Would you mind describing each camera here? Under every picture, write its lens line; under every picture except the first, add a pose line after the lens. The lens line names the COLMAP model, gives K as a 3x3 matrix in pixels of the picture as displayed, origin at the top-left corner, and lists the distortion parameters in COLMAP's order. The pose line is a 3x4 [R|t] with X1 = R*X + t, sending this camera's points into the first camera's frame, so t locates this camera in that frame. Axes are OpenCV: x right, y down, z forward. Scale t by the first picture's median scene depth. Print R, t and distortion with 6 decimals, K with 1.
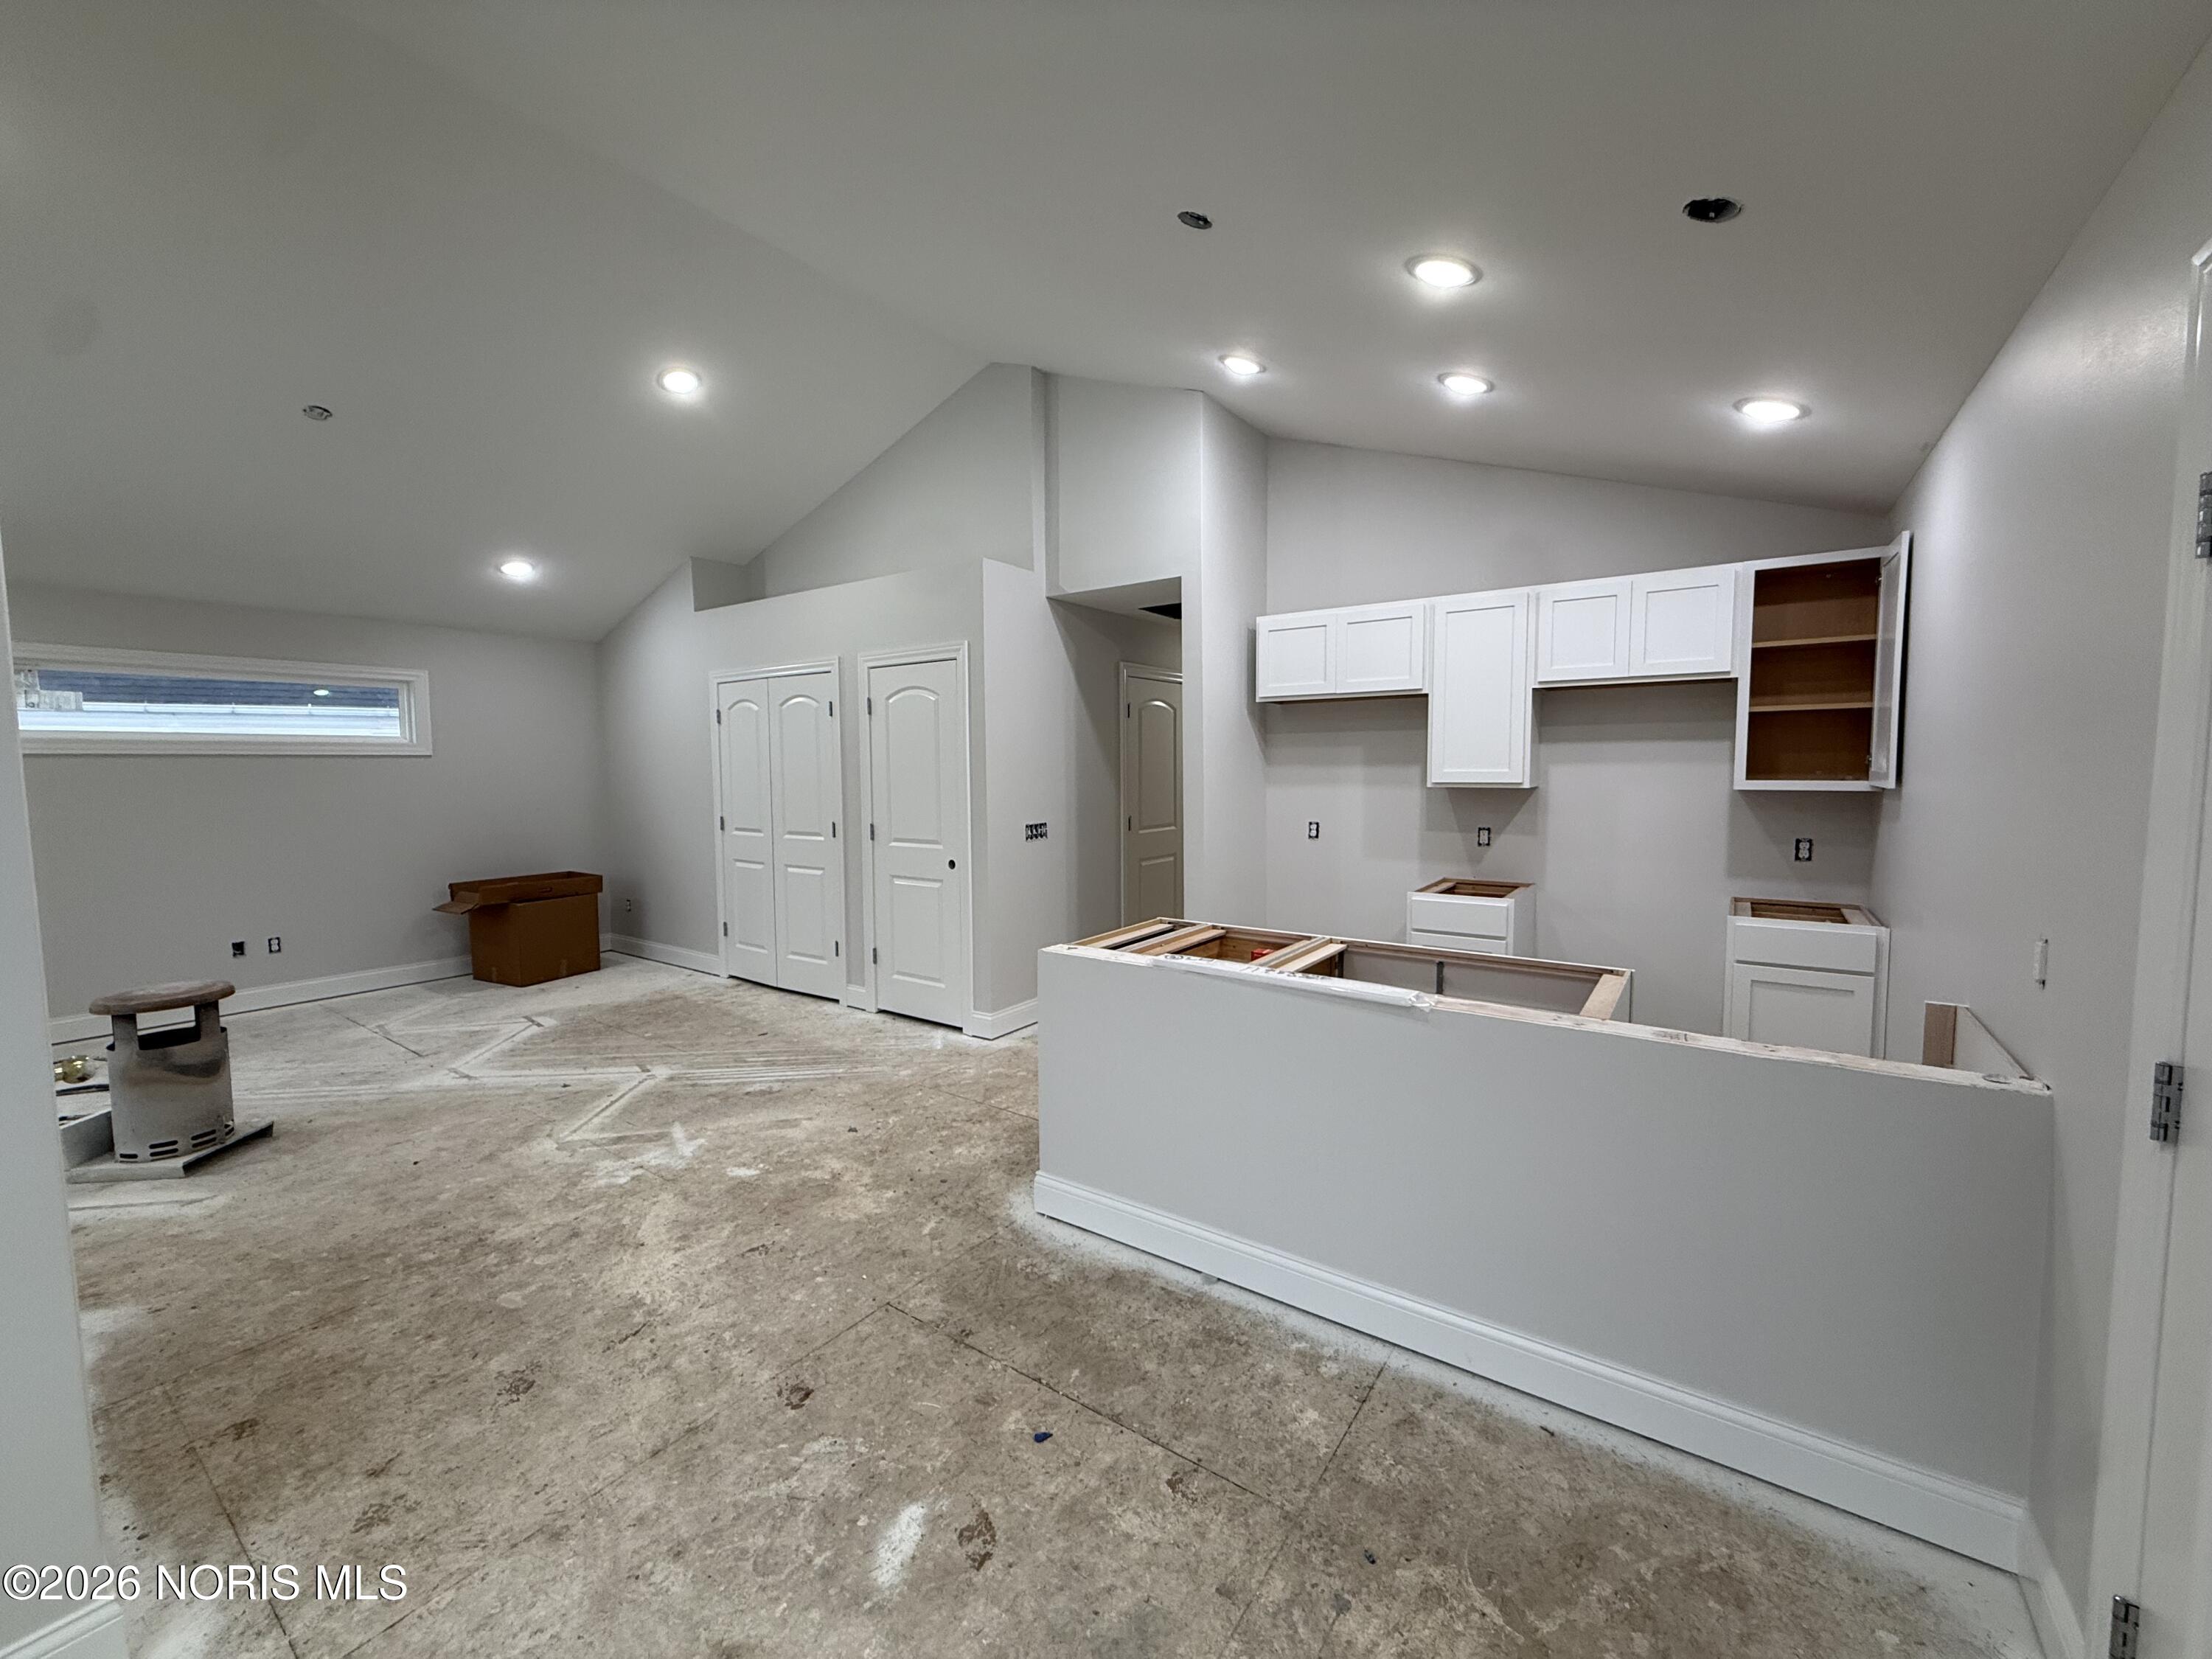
lens RADIAL K [[877.9, 0, 1094.3], [0, 877.9, 827.5], [0, 0, 1]] dist [-0.000551, 0.000912]
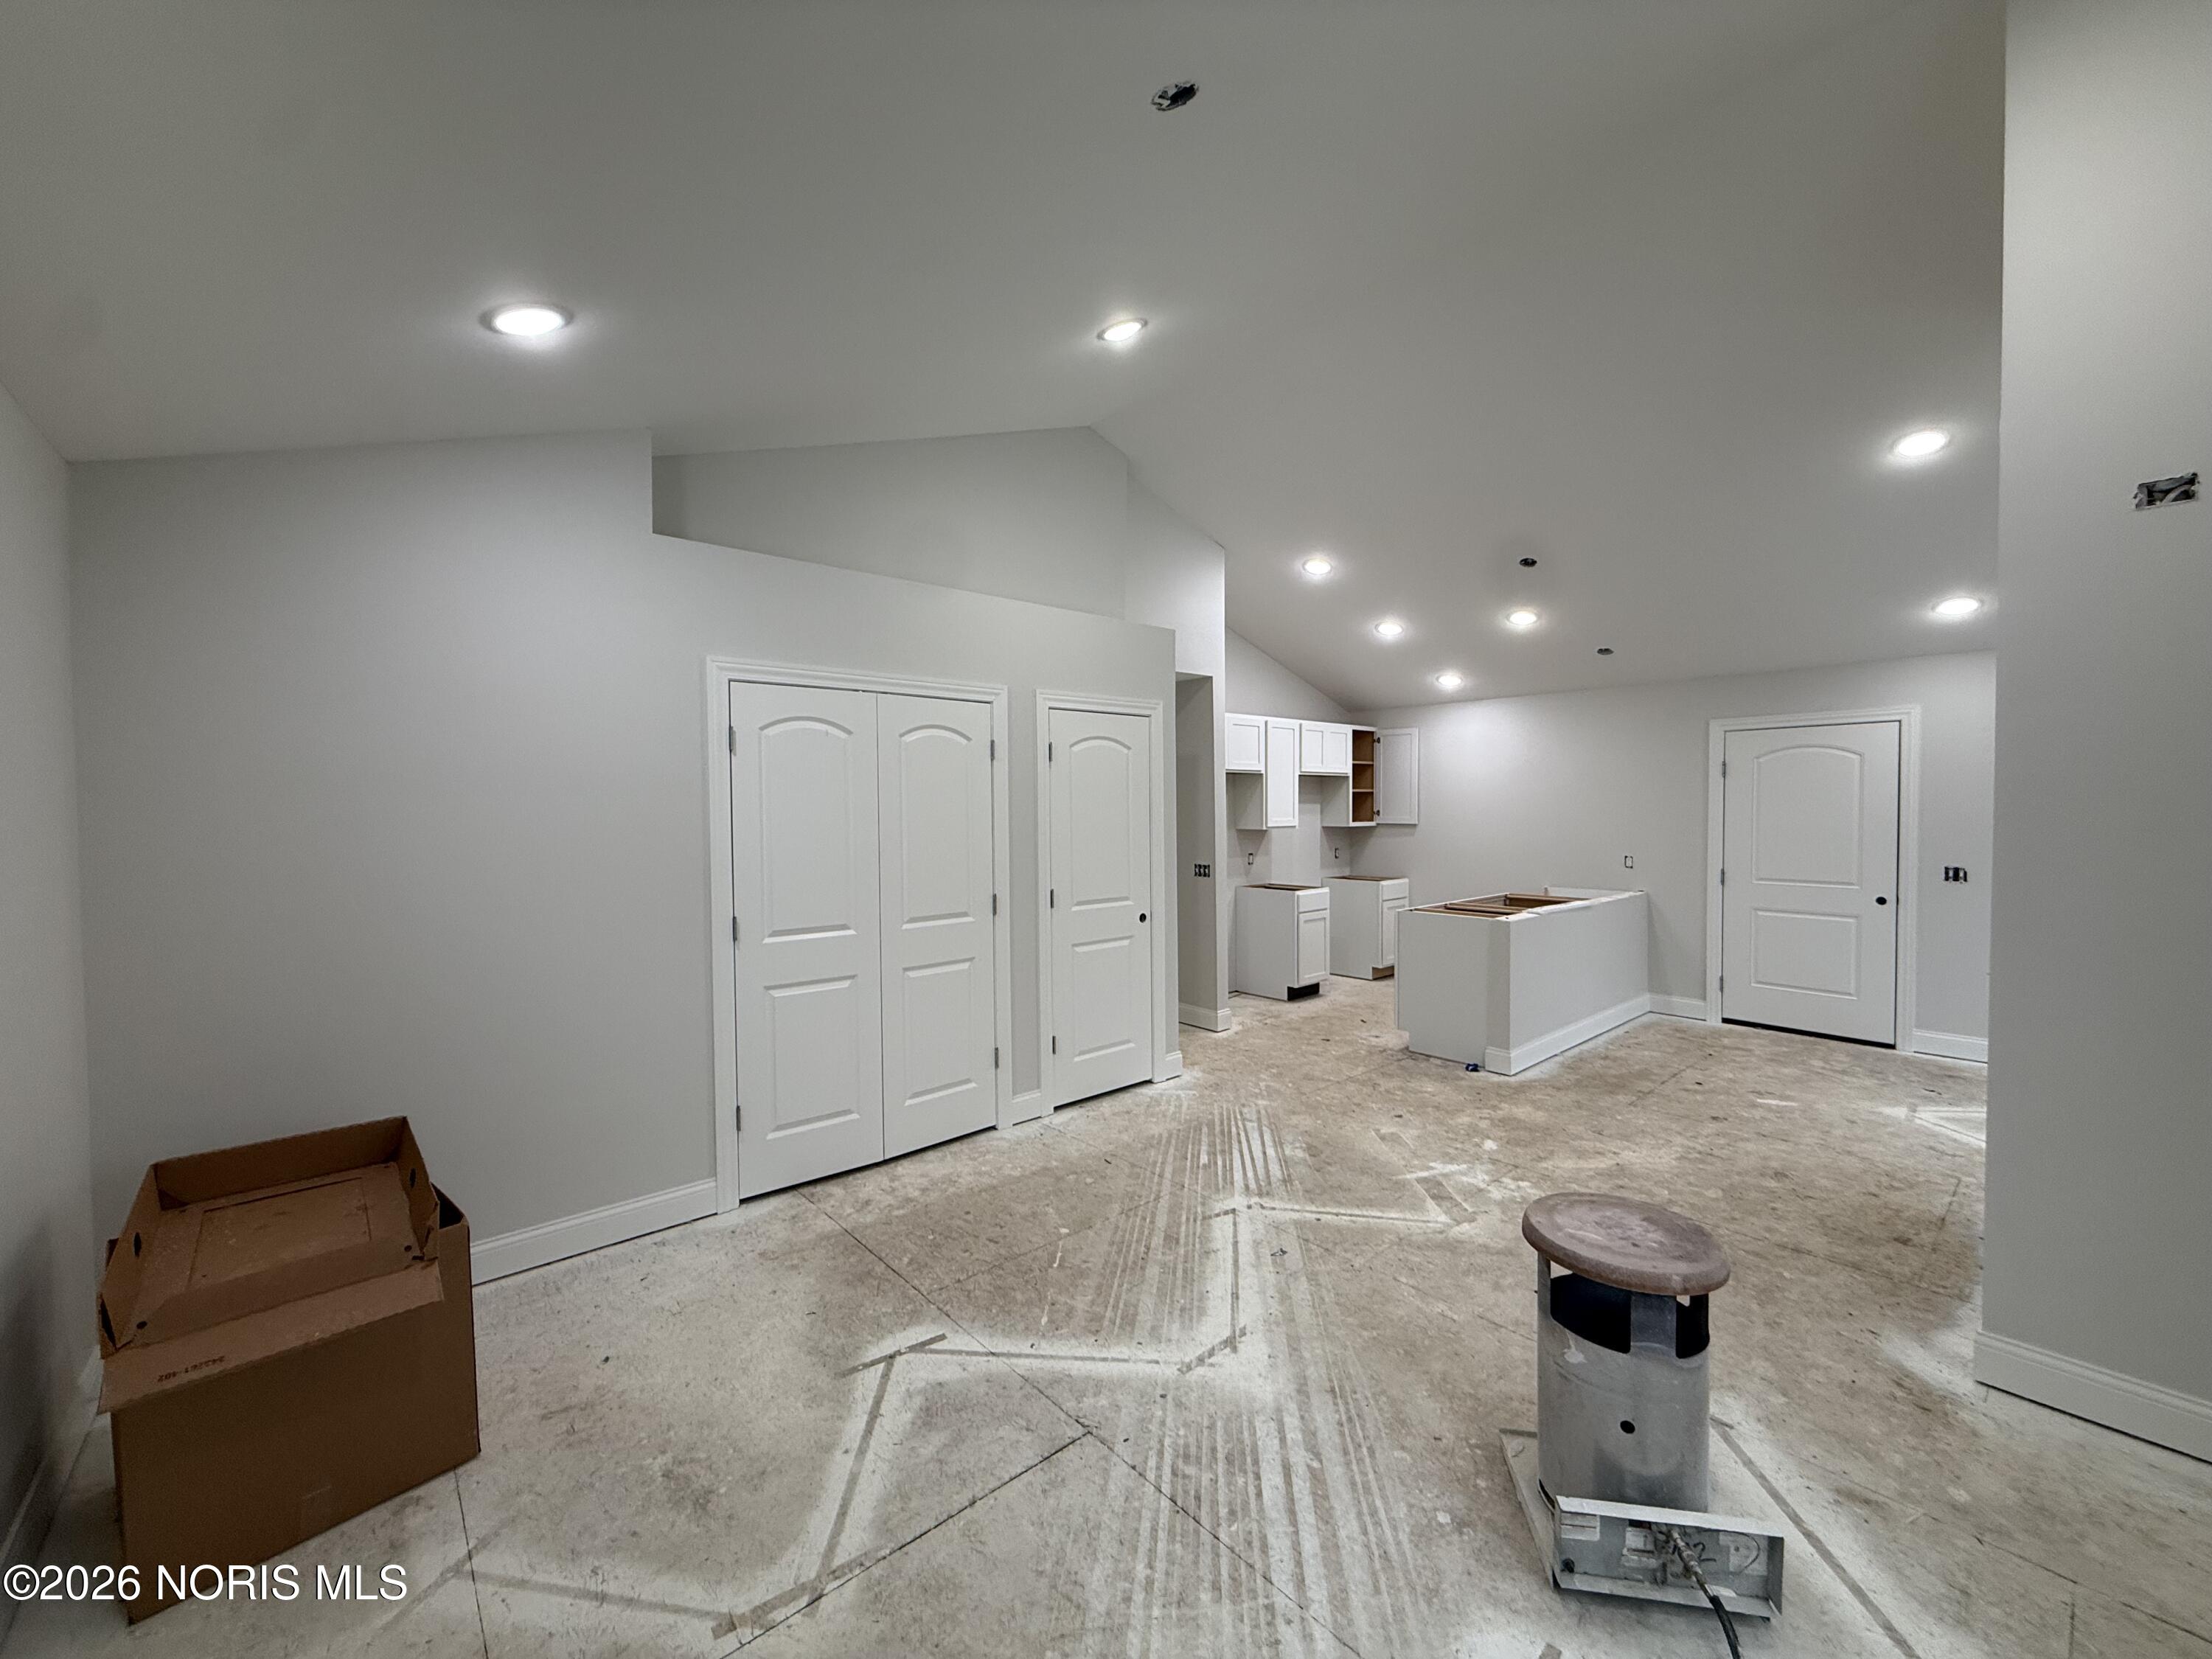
lens RADIAL K [[877.9, 0, 1105.3], [0, 877.9, 835.7], [0, 0, 1]] dist [-0.000551, 0.000912]
pose [[0.231798, -0.025646, 0.972426, -1.366964], [0.077943, 0.996928, 0.007713, -0.075456], [-0.969636, 0.074006, 0.233085, 0.957442]]
